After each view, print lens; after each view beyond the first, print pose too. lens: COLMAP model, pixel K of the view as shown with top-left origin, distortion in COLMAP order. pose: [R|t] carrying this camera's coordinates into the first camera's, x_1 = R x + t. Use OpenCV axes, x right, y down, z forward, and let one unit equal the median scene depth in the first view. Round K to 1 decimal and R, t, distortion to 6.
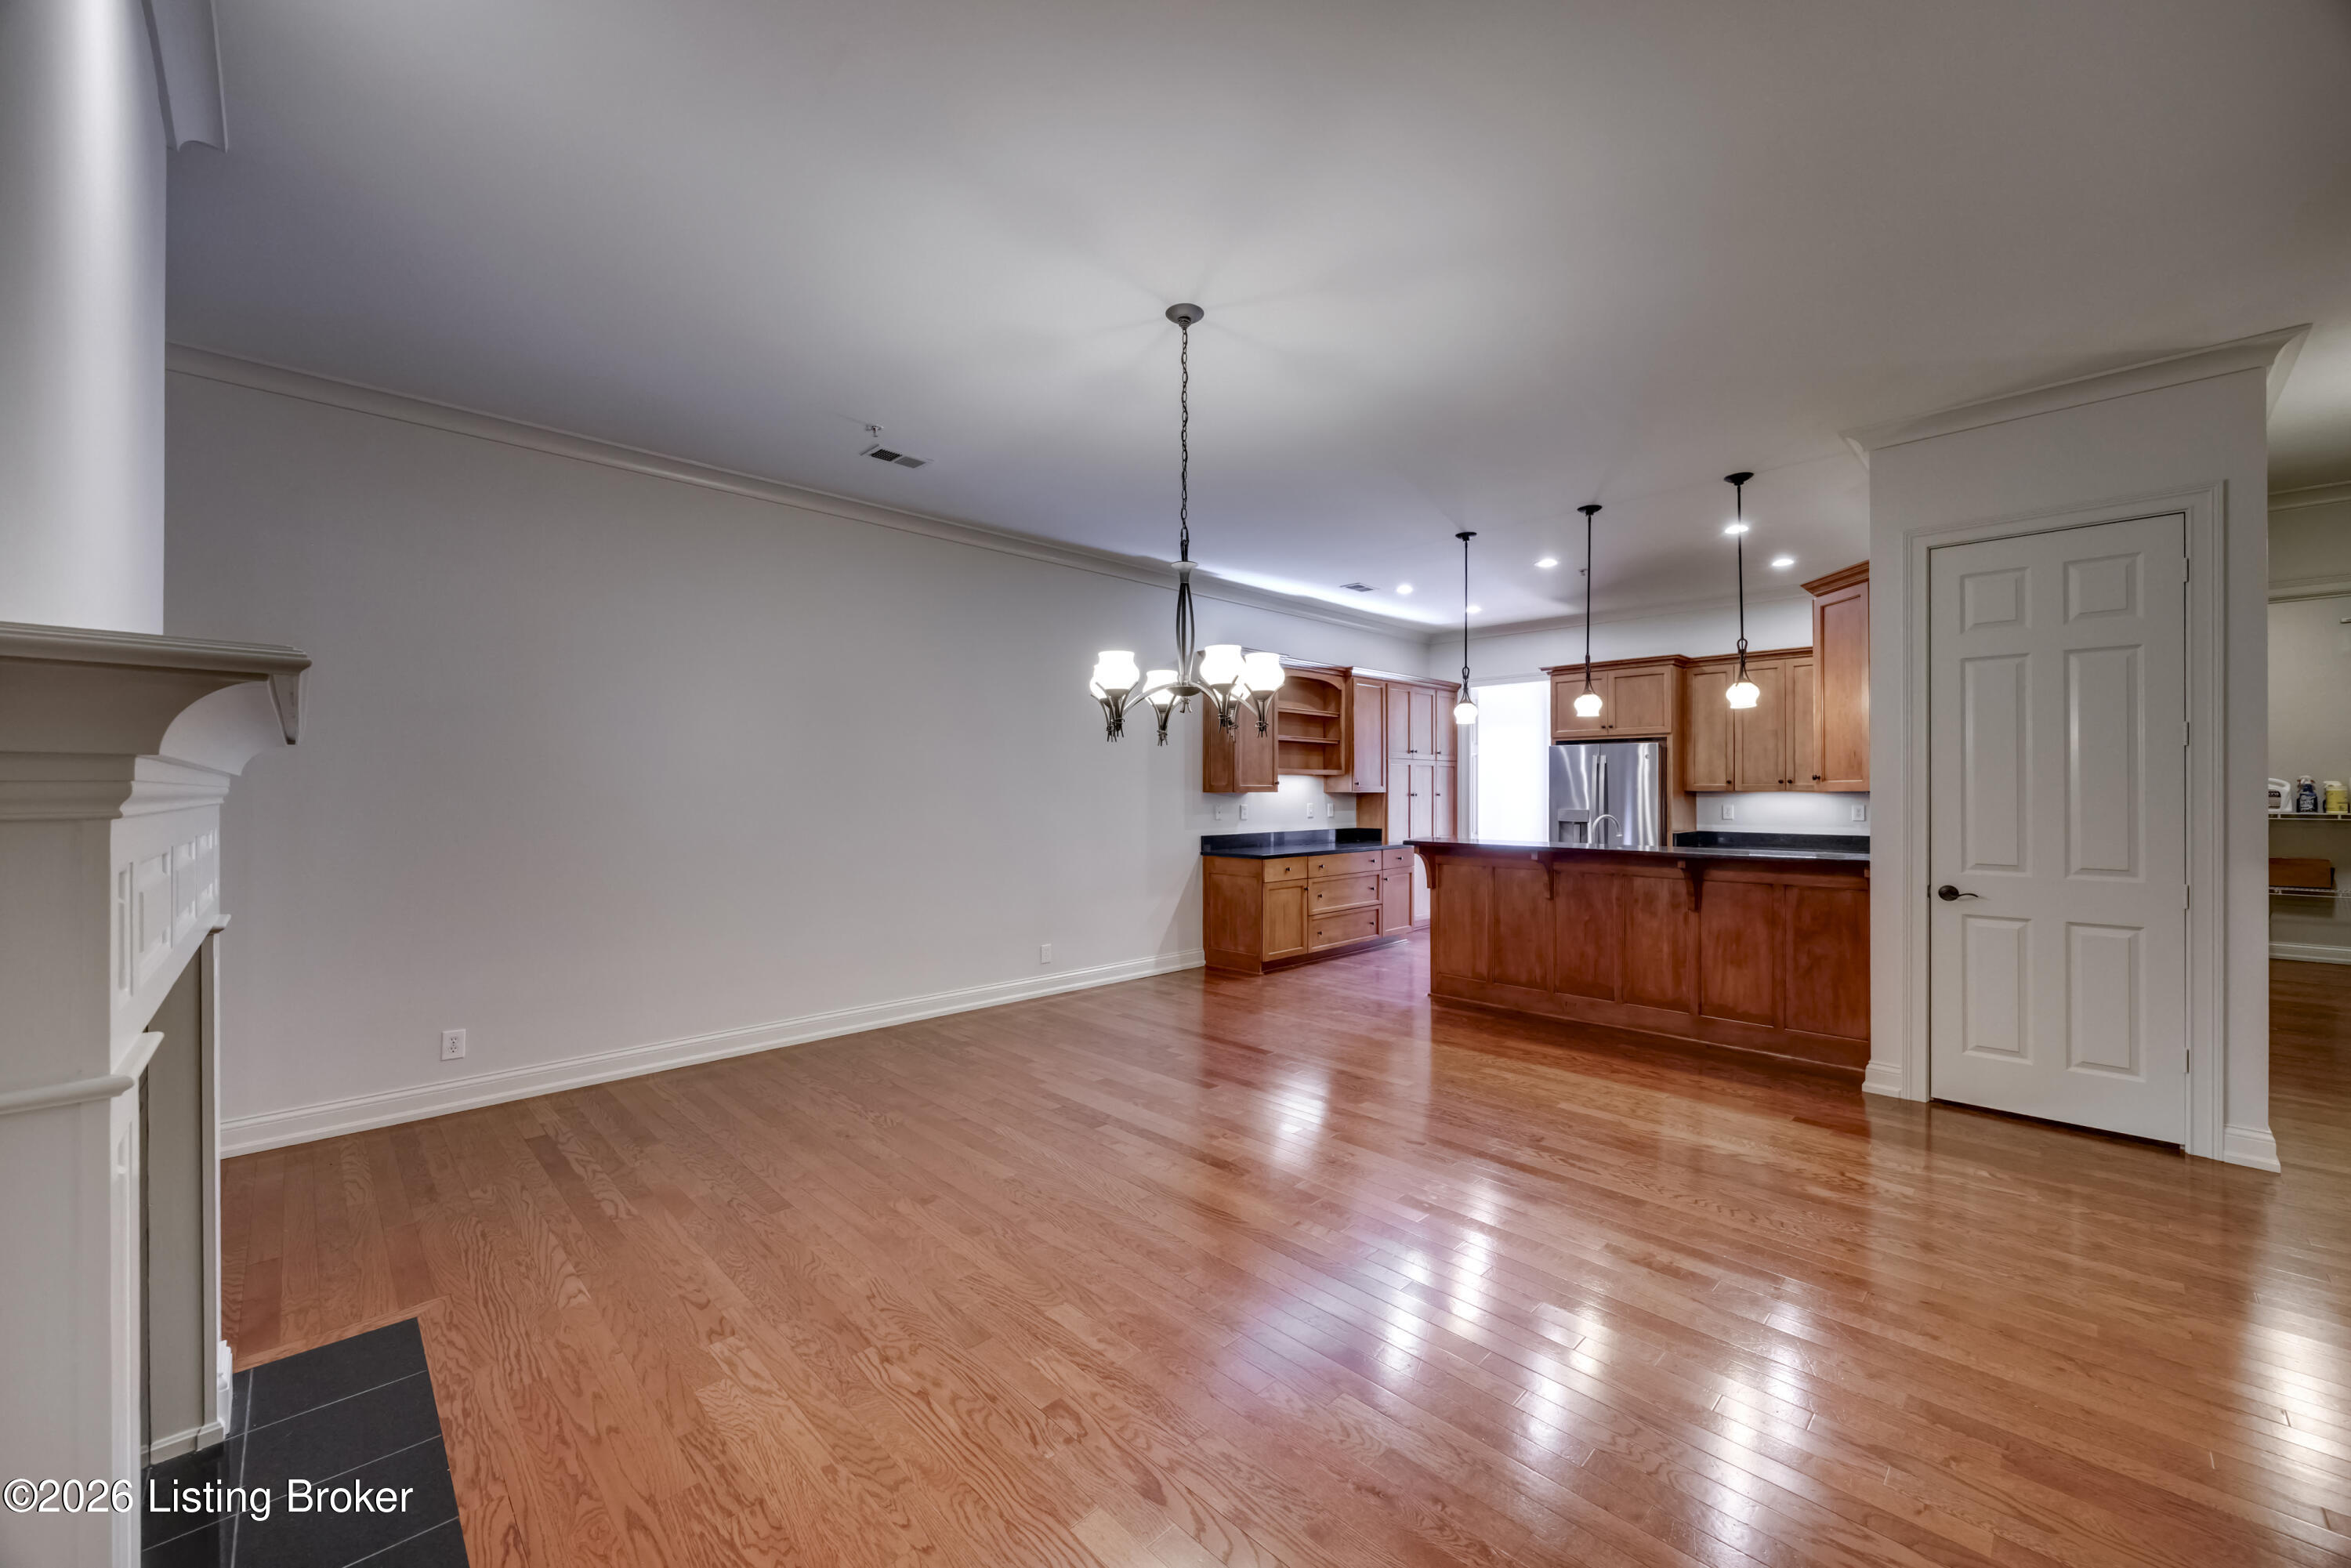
lens RADIAL K [[907.8, 0, 1191.7], [0, 907.8, 799.1], [0, 0, 1]] dist [-0.005216, -0.000088]
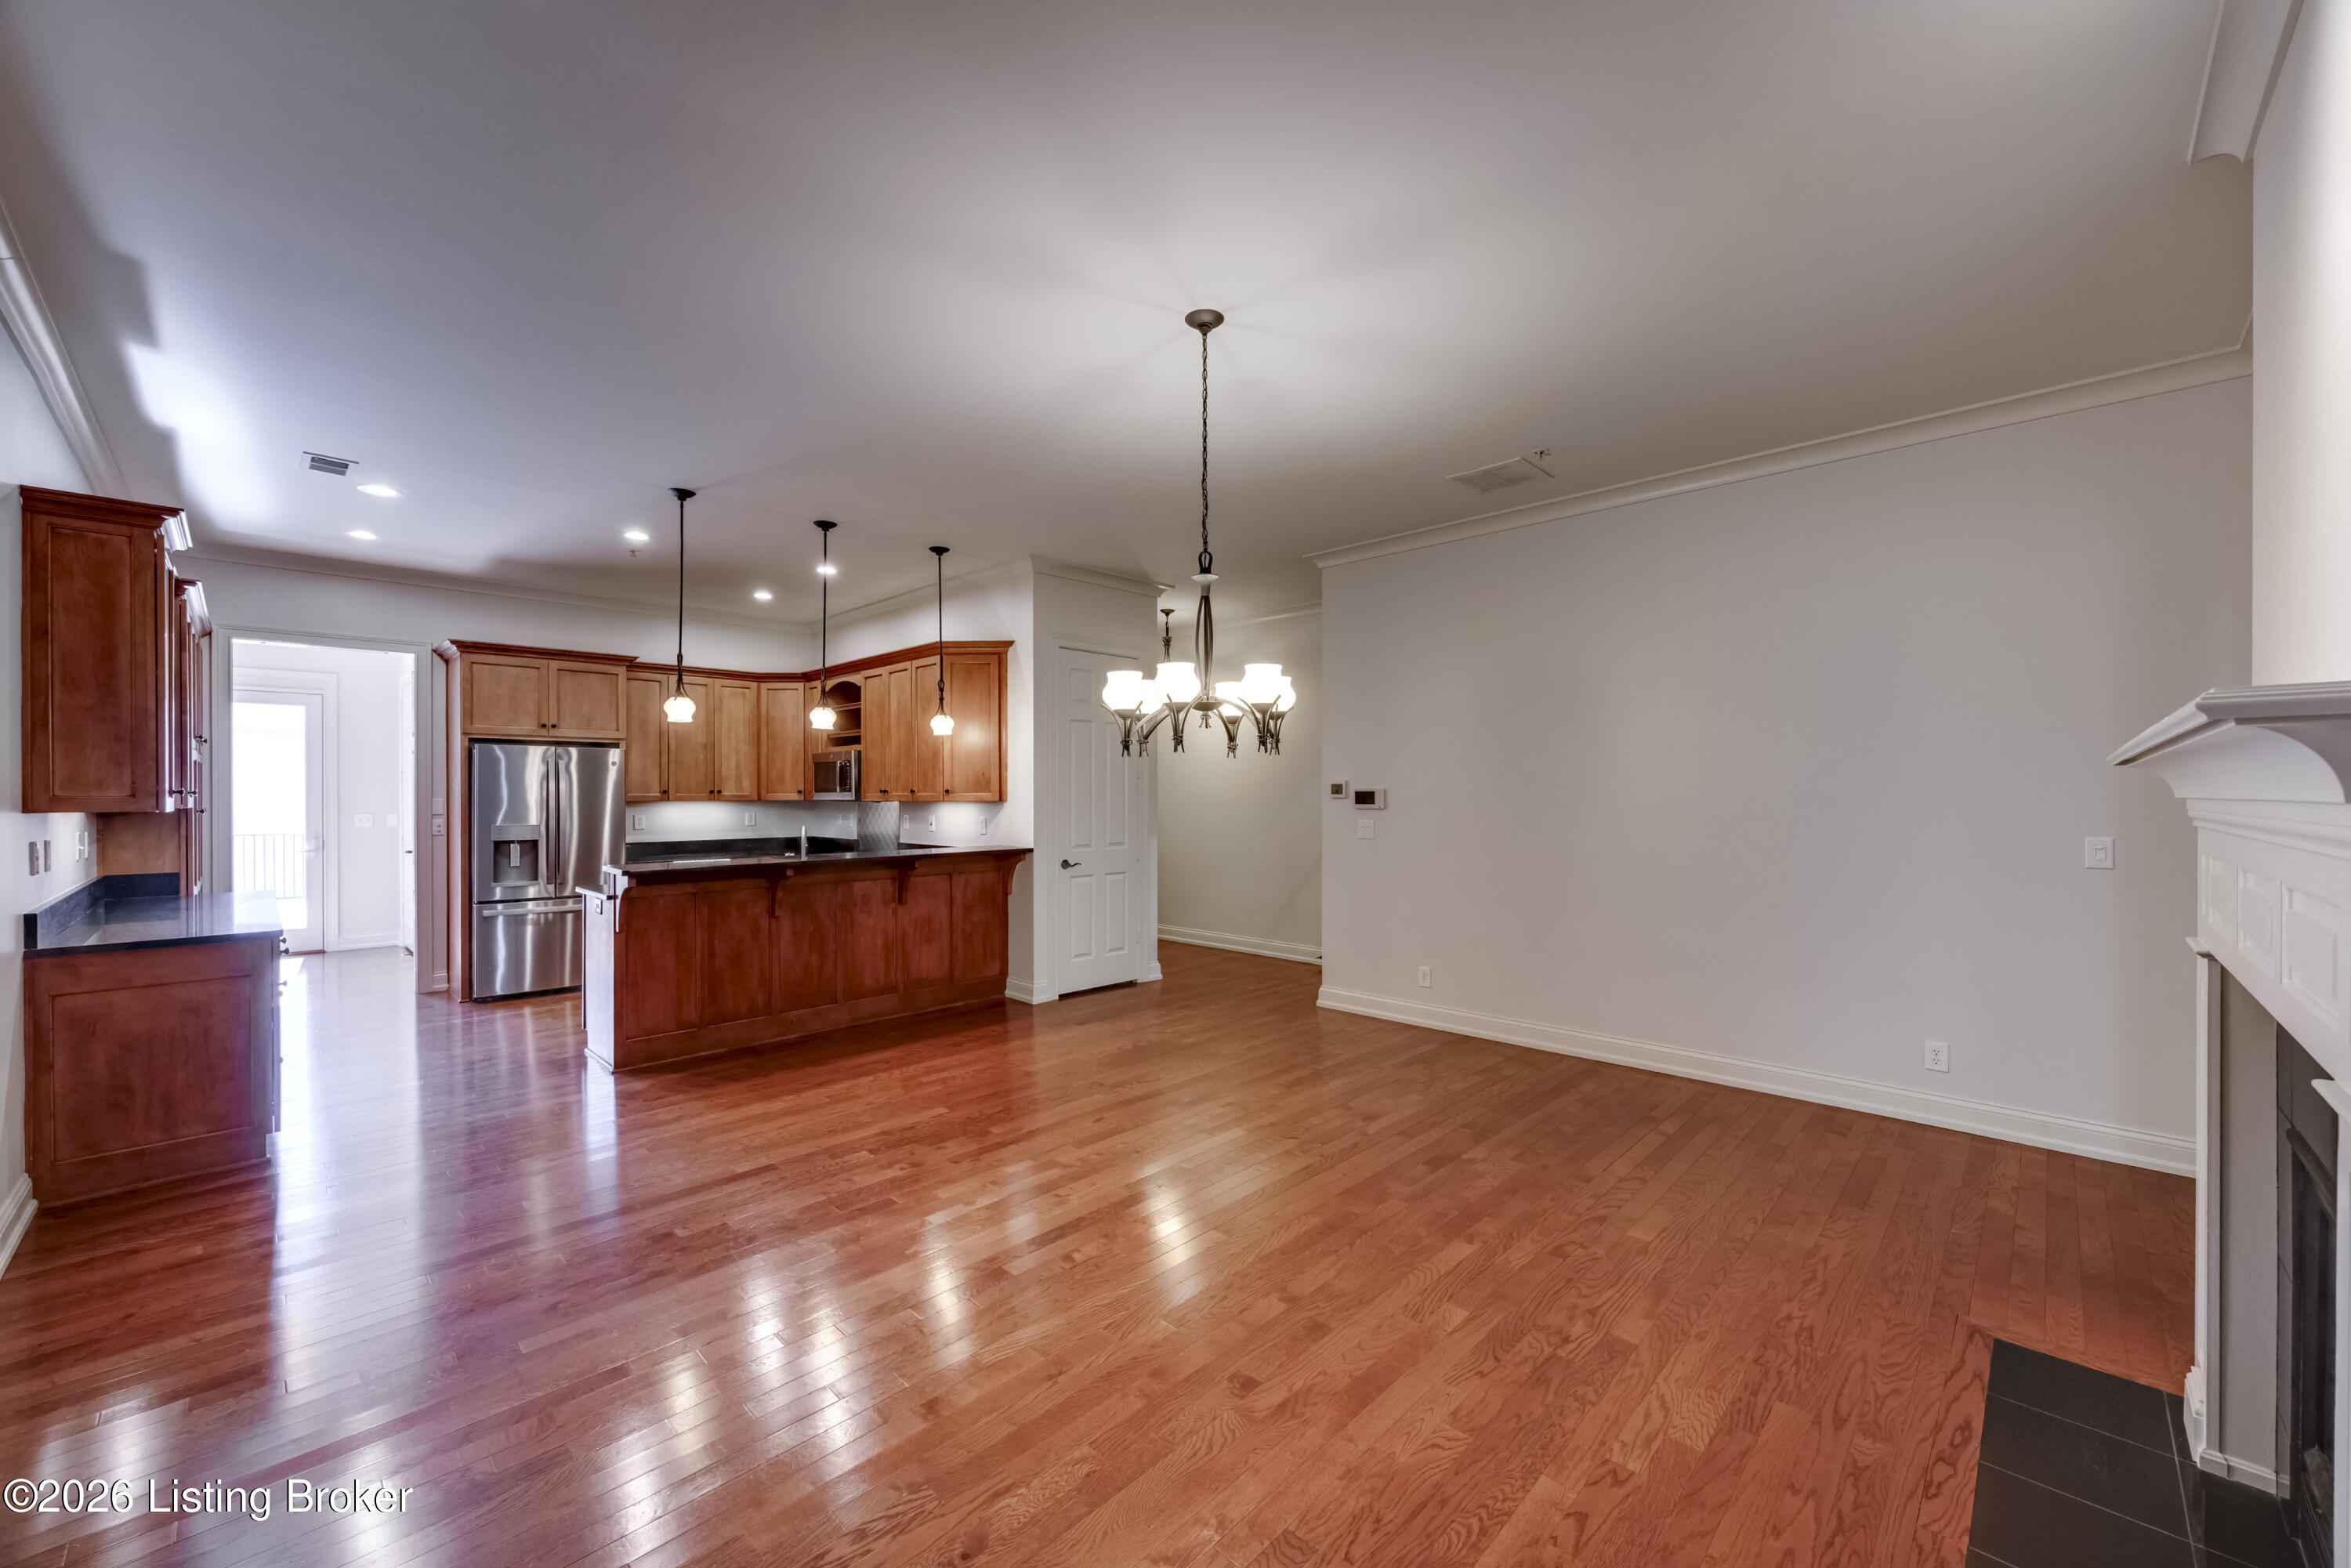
lens RADIAL K [[907.8, 0, 1191.7], [0, 907.8, 799.1], [0, 0, 1]] dist [-0.005216, -0.000088]
pose [[-0.031099, -0.003380, 0.999511, -0.689472], [0.011158, 0.999931, 0.003728, -0.013397], [-0.999454, 0.011269, -0.031059, 0.729078]]
